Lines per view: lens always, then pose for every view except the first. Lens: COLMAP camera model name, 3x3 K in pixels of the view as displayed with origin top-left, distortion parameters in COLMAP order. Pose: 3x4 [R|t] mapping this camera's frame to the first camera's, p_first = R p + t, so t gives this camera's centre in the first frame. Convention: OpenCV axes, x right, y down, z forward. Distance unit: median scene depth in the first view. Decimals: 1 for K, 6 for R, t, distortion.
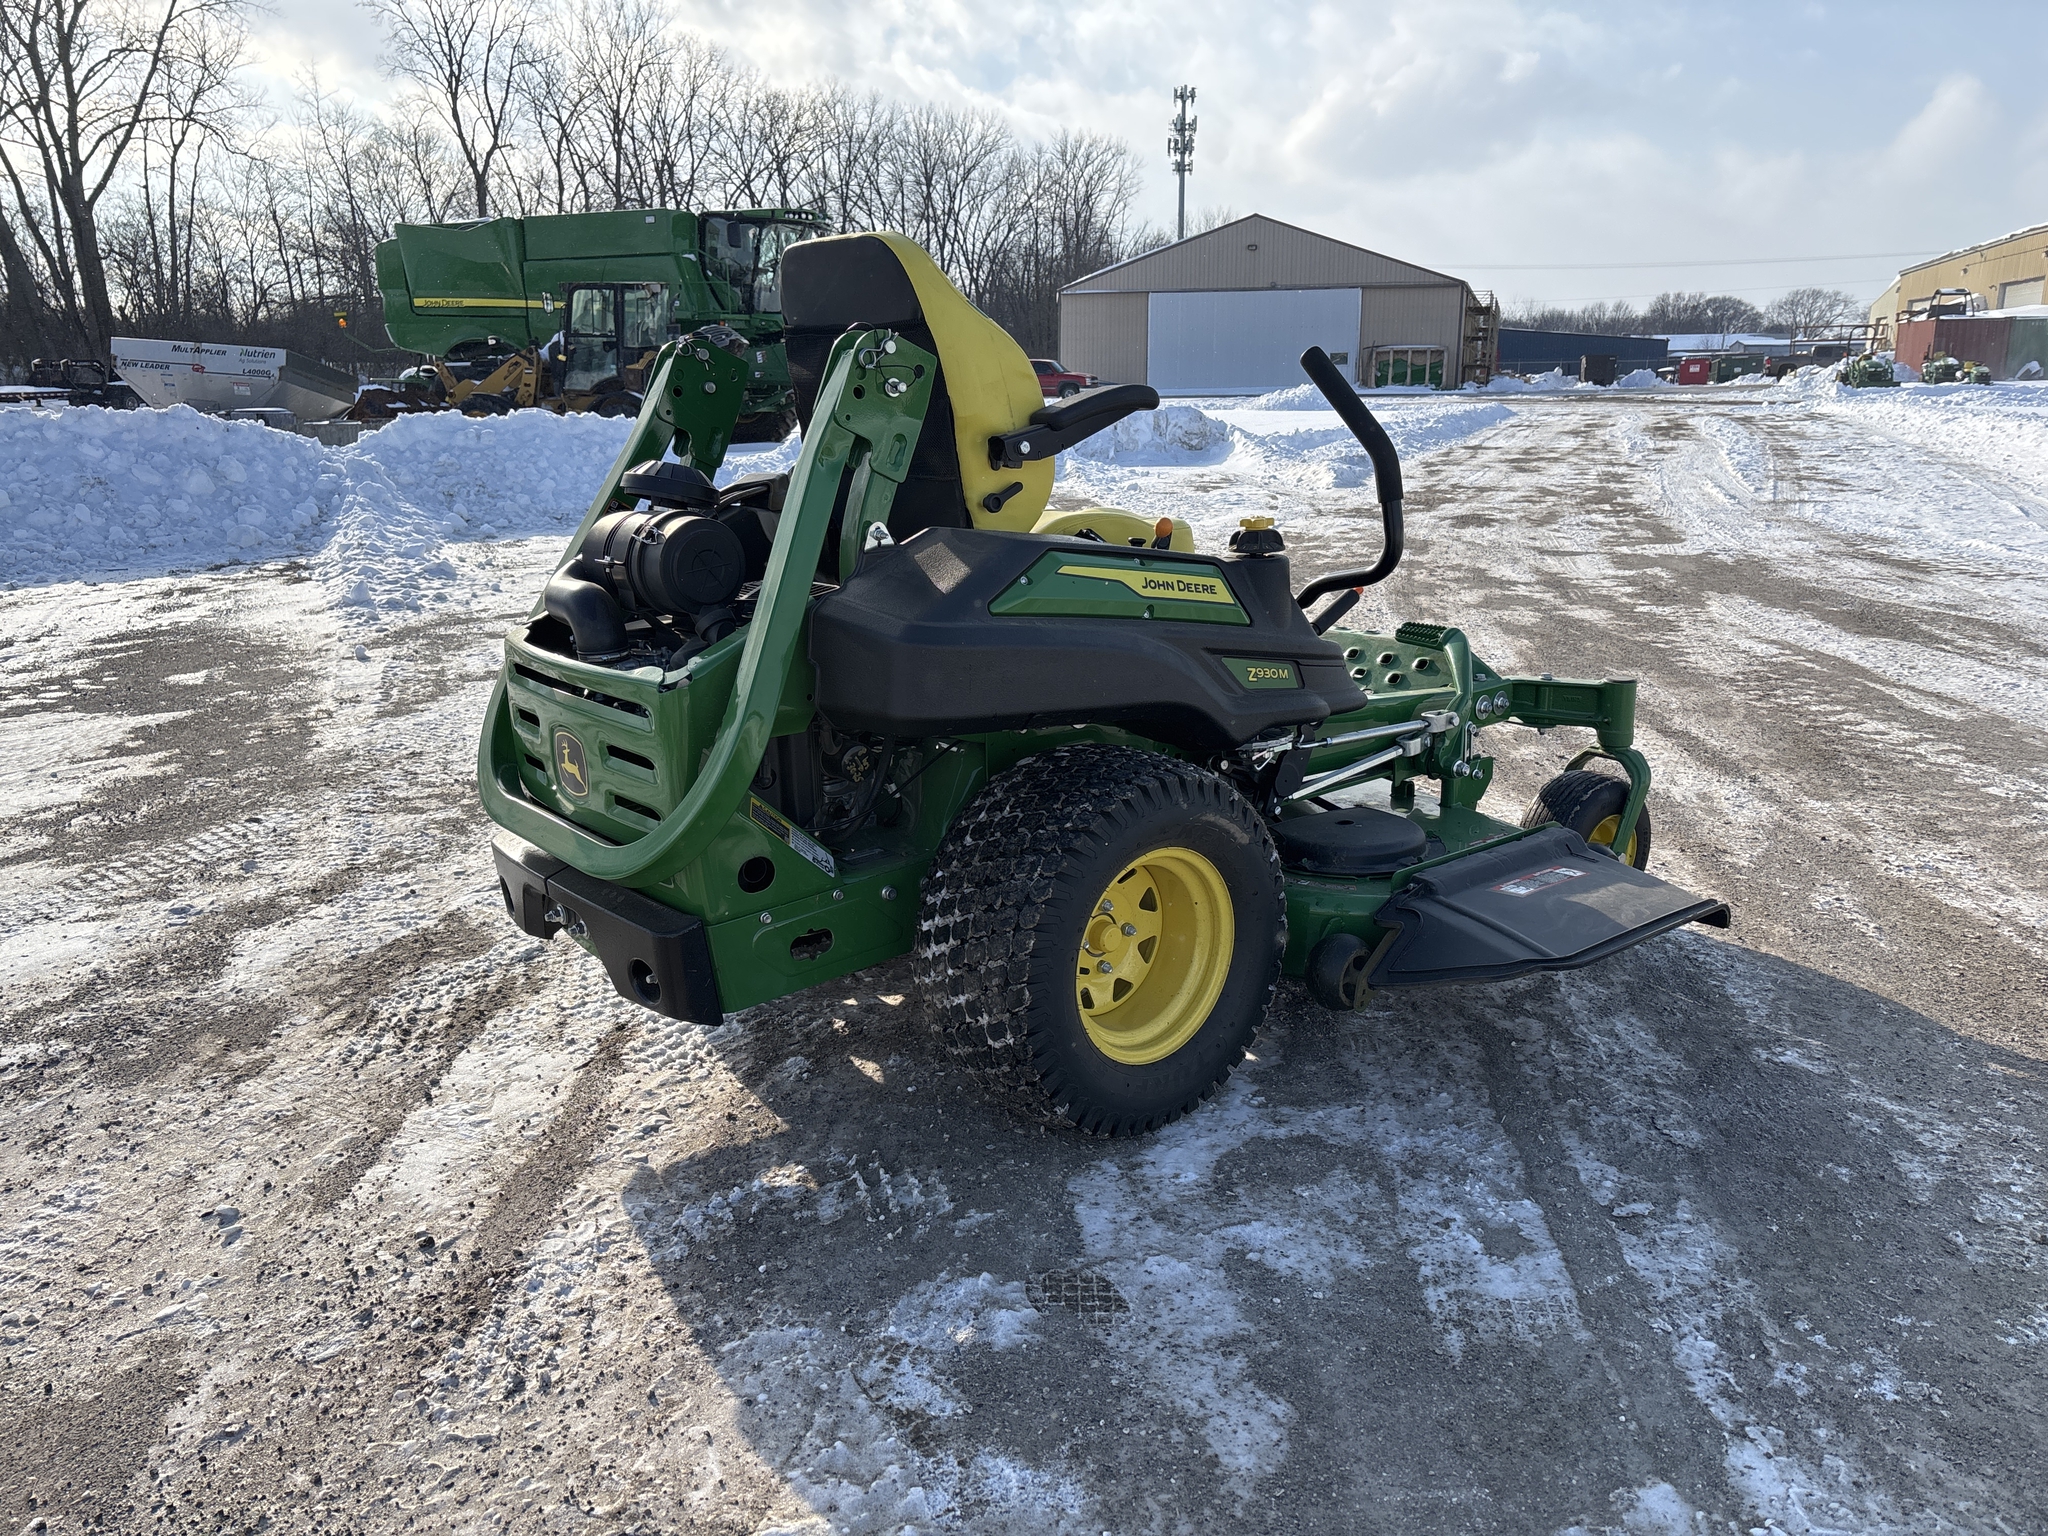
lens RADIAL K [[1541.6, 0, 1024.0], [0, 1541.6, 768.0], [0, 0, 1]] dist [0.039099, -0.031046]
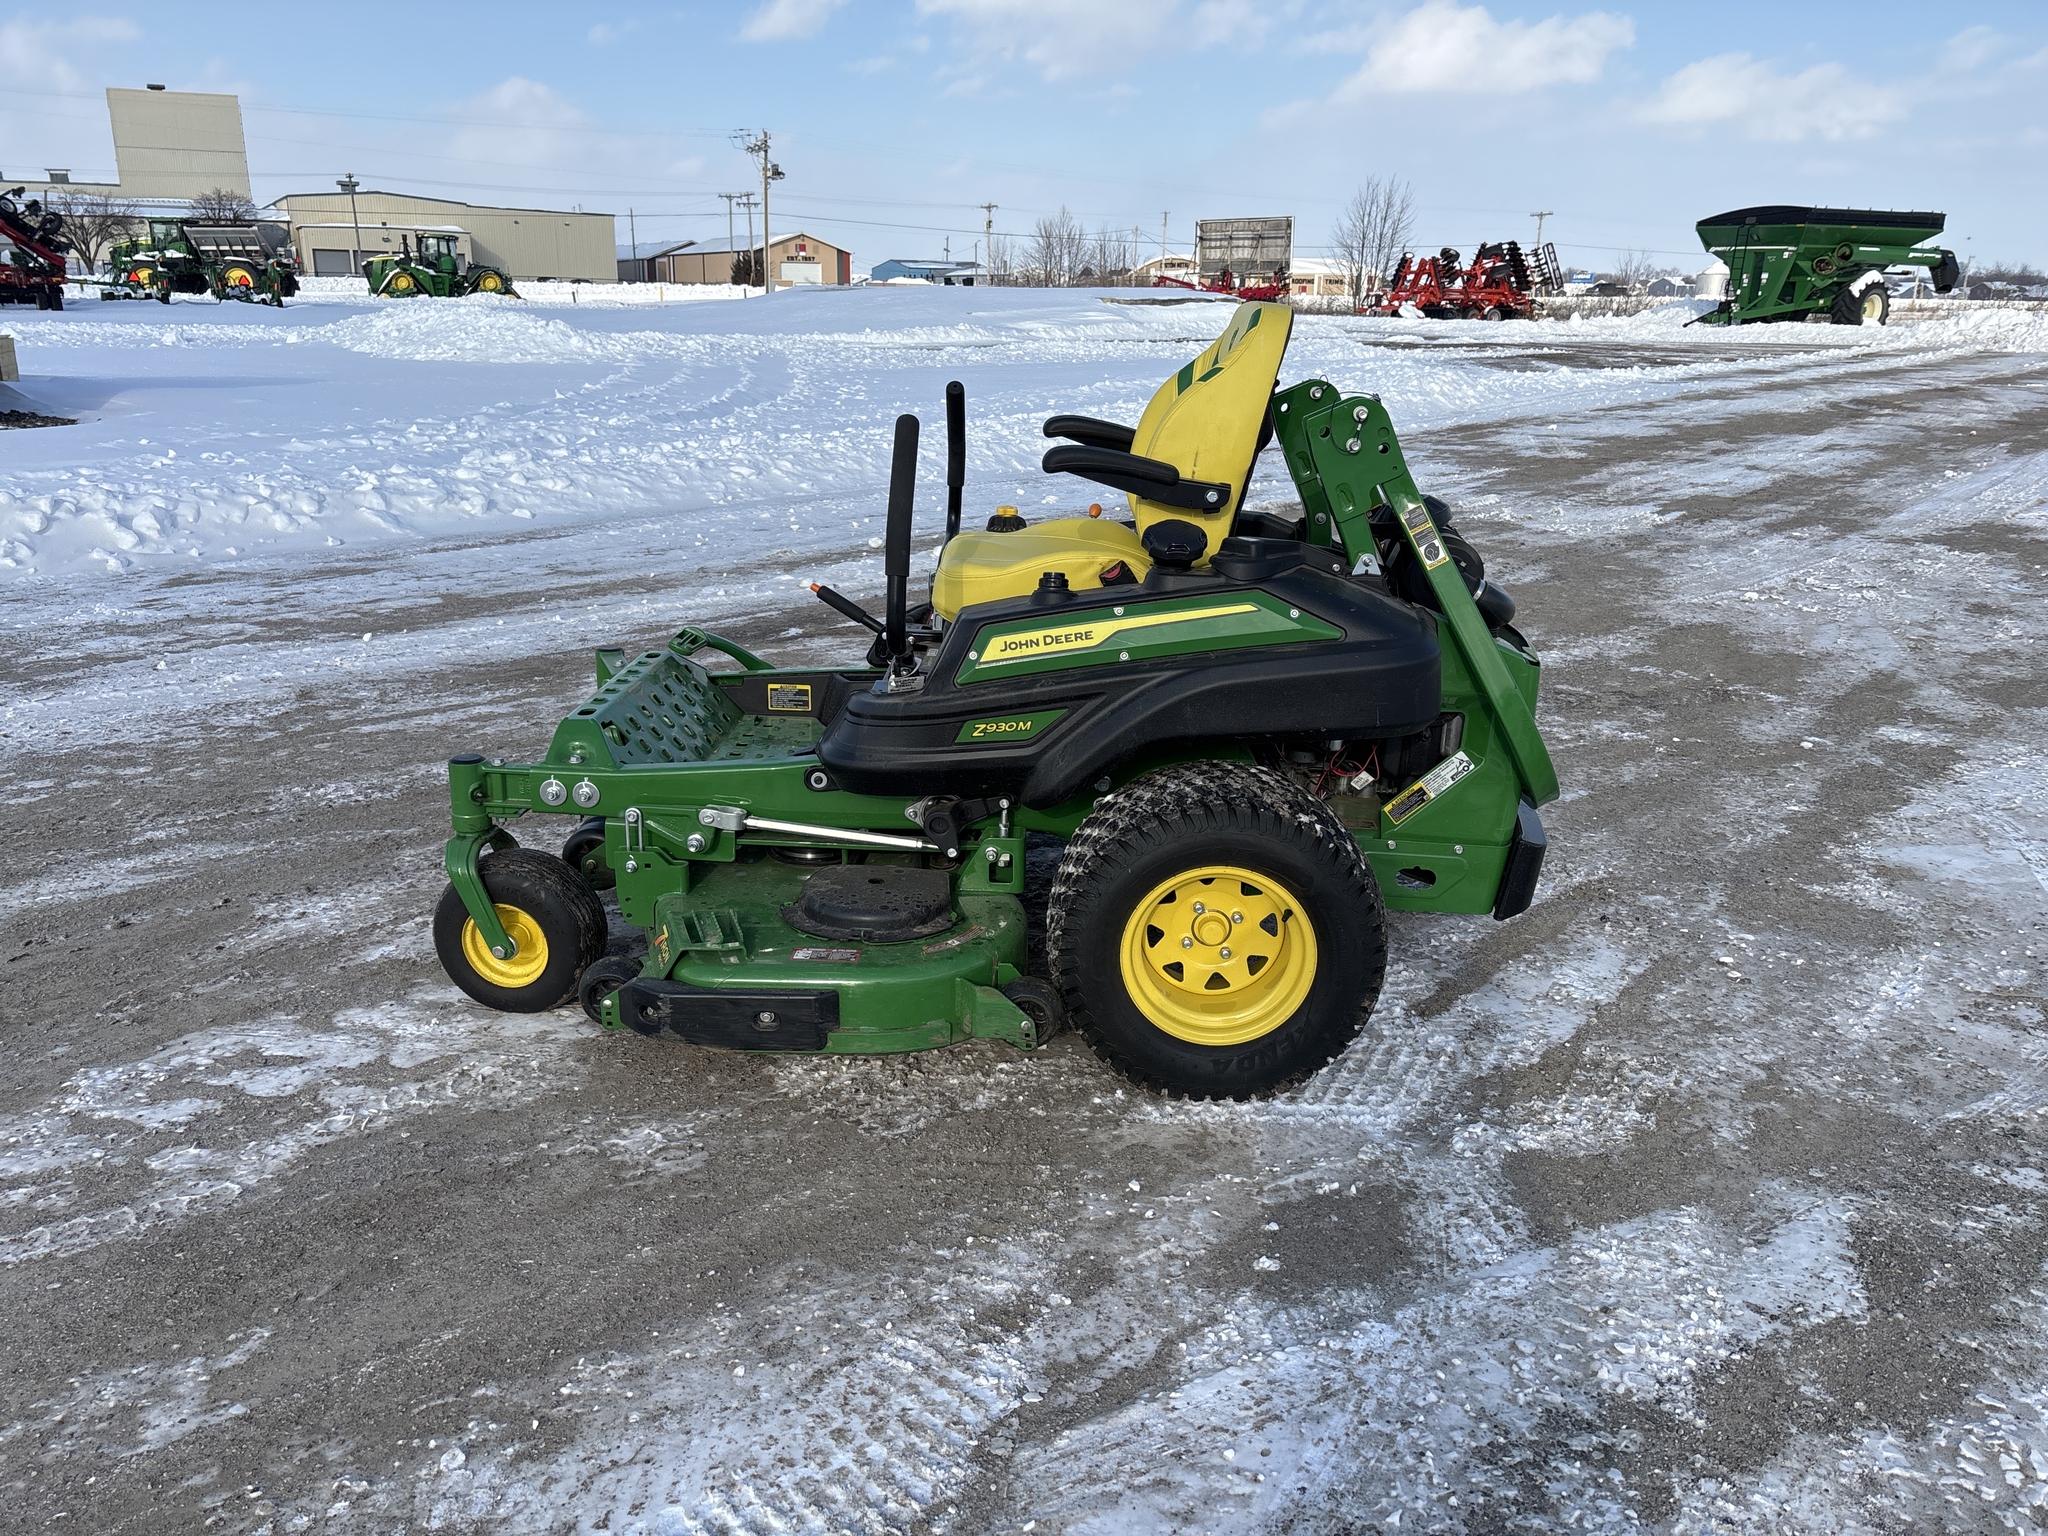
lens RADIAL K [[1550.3, 0, 1016.7], [0, 1550.3, 767.5], [0, 0, 1]] dist [0.031176, -0.021977]
pose [[-0.744844, -0.195675, 0.637902, -0.727013], [0.160040, 0.875732, 0.455500, -0.549264], [-0.647761, 0.441366, -0.620968, 1.830223]]
